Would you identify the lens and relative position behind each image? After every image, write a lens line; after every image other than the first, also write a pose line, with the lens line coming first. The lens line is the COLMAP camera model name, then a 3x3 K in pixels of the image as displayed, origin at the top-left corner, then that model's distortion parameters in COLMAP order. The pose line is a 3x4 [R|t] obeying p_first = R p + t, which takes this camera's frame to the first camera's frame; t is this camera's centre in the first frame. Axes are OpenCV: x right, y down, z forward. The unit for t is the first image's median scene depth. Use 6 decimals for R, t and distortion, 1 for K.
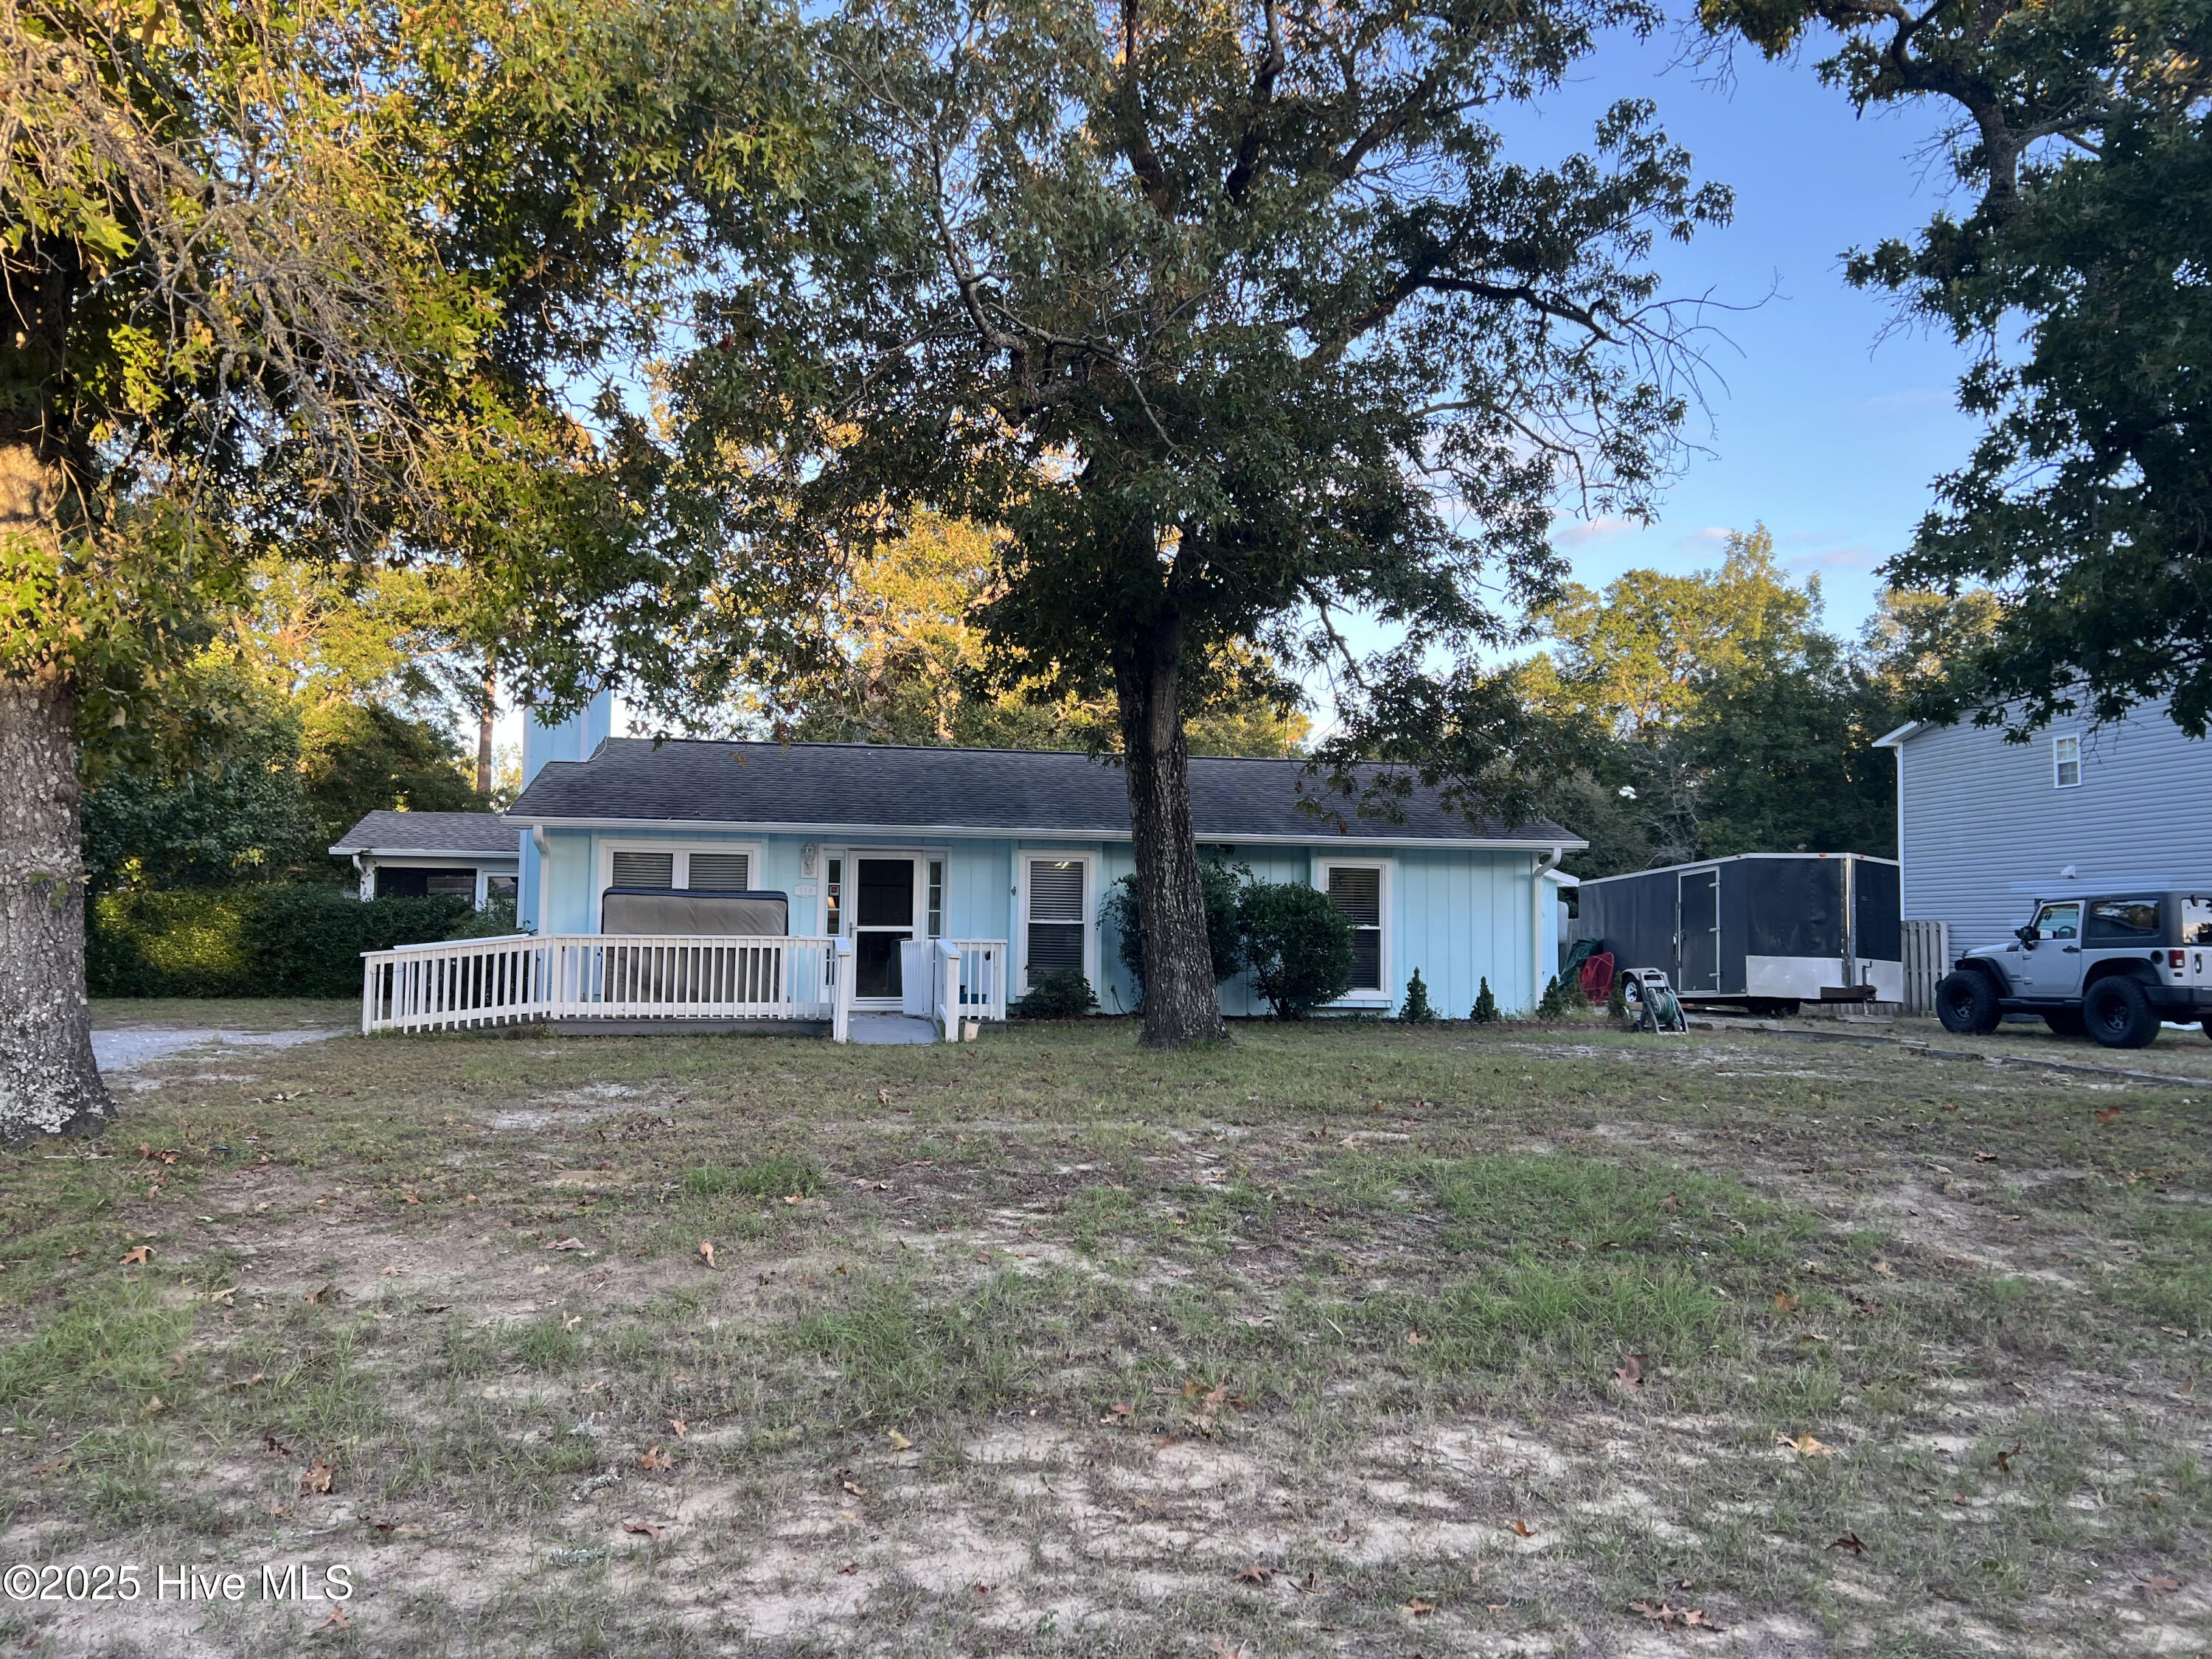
lens RADIAL K [[1679.4, 0, 1106.0], [0, 1679.4, 829.5], [0, 0, 1]] dist [0.080395, -0.095817]
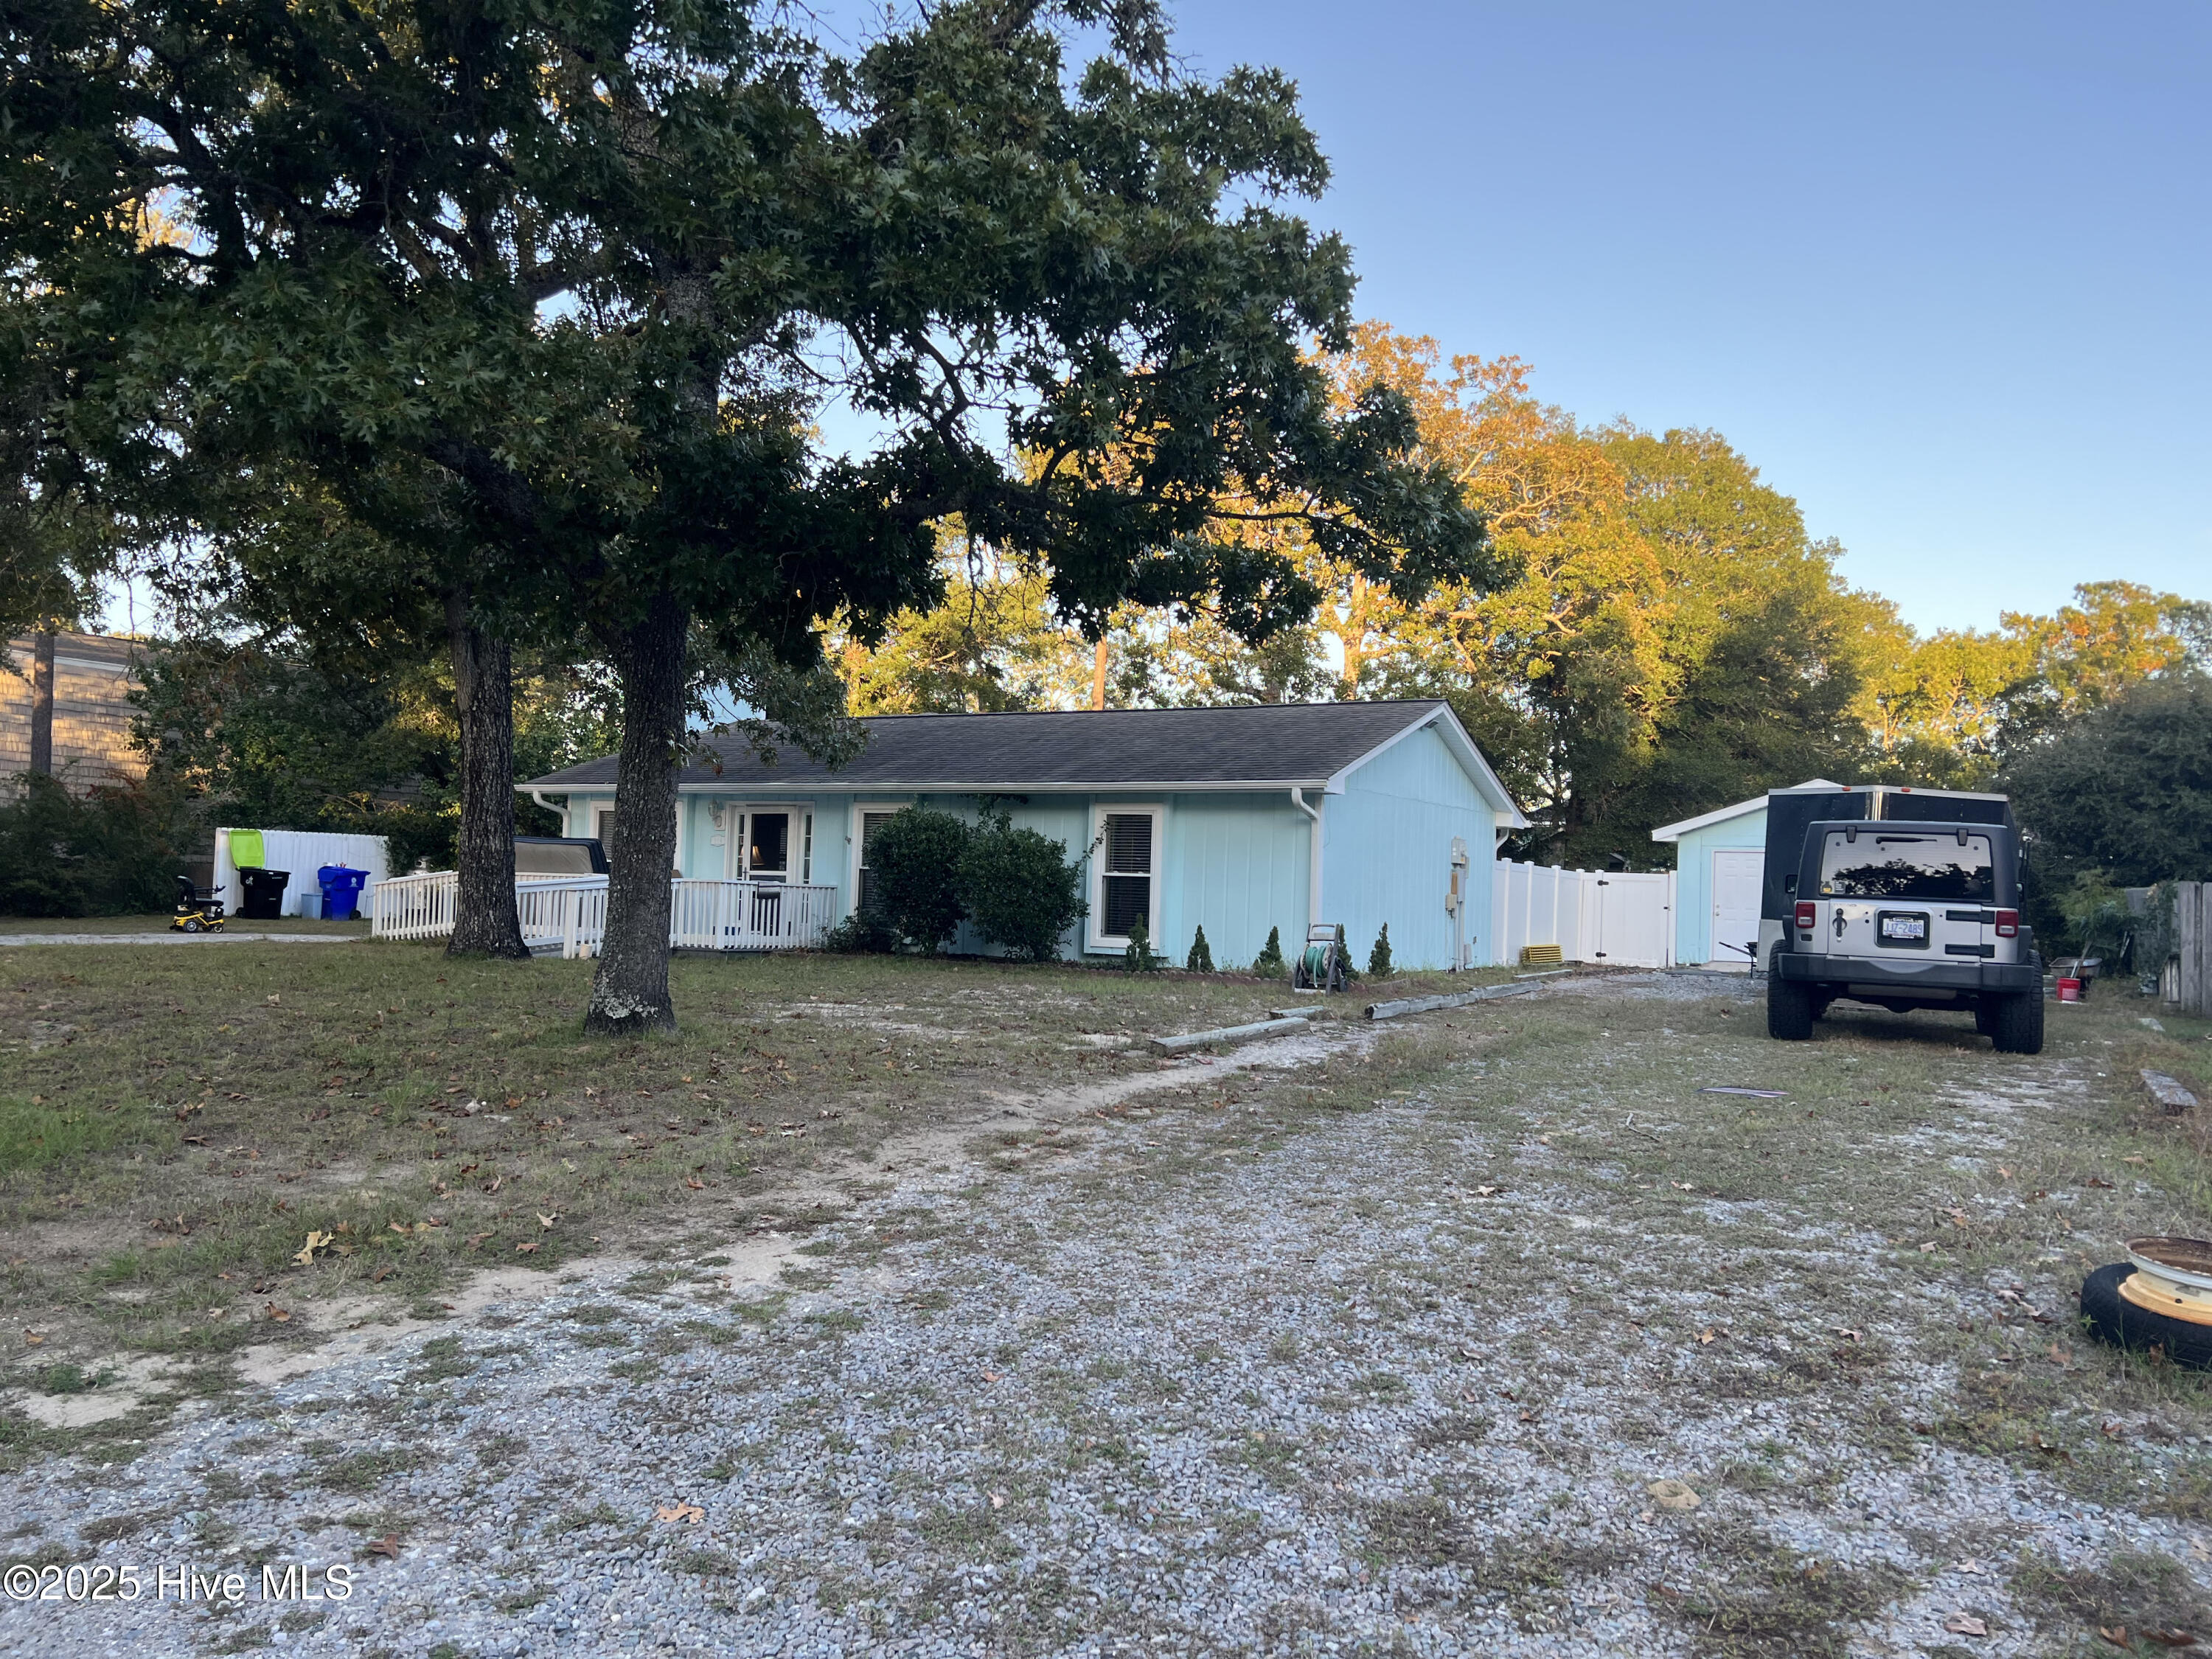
lens RADIAL K [[1679.4, 0, 1106.0], [0, 1679.4, 829.5], [0, 0, 1]] dist [0.080395, -0.095817]
pose [[0.787677, -0.009546, -0.616014, 0.748235], [0.023463, 0.999619, 0.014512, 0.016784], [0.615641, -0.025885, 0.787601, 0.207977]]
